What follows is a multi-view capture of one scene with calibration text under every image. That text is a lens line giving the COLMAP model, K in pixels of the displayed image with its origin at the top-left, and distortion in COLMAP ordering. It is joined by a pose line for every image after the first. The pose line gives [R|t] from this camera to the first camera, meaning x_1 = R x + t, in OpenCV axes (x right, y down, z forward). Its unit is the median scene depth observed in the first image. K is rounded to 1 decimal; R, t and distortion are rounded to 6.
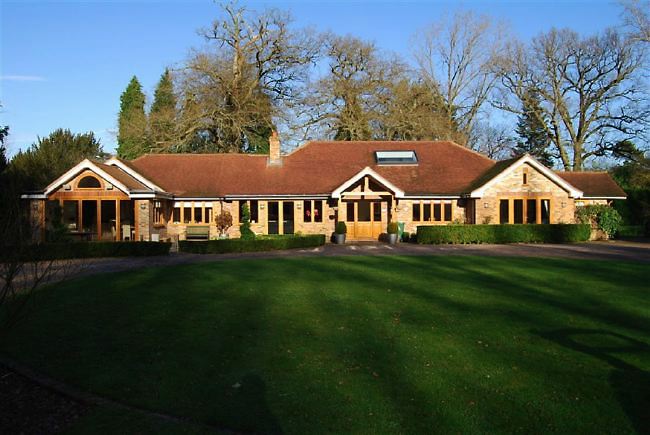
lens RADIAL K [[530.4, 0, 325.0], [0, 530.4, 217.5], [0, 0, 1]] dist [-0.058978, 0.000480]
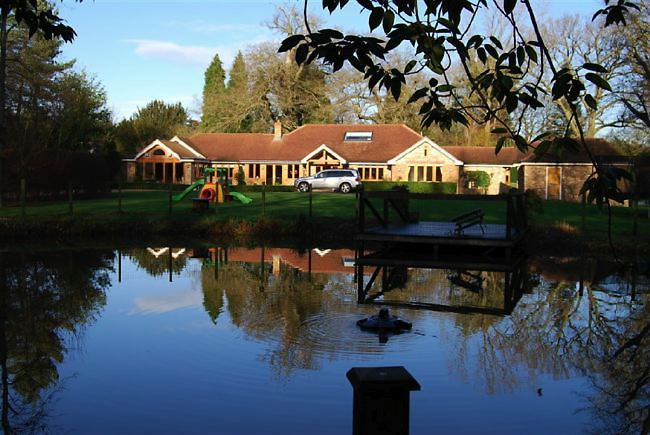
lens RADIAL K [[530.4, 0, 325.0], [0, 530.4, 217.5], [0, 0, 1]] dist [-0.058978, 0.000480]
pose [[0.987253, 0.029653, -0.156371, 0.324733], [-0.019618, 0.997671, 0.065334, 0.020623], [0.157944, -0.061434, 0.985535, -0.566849]]
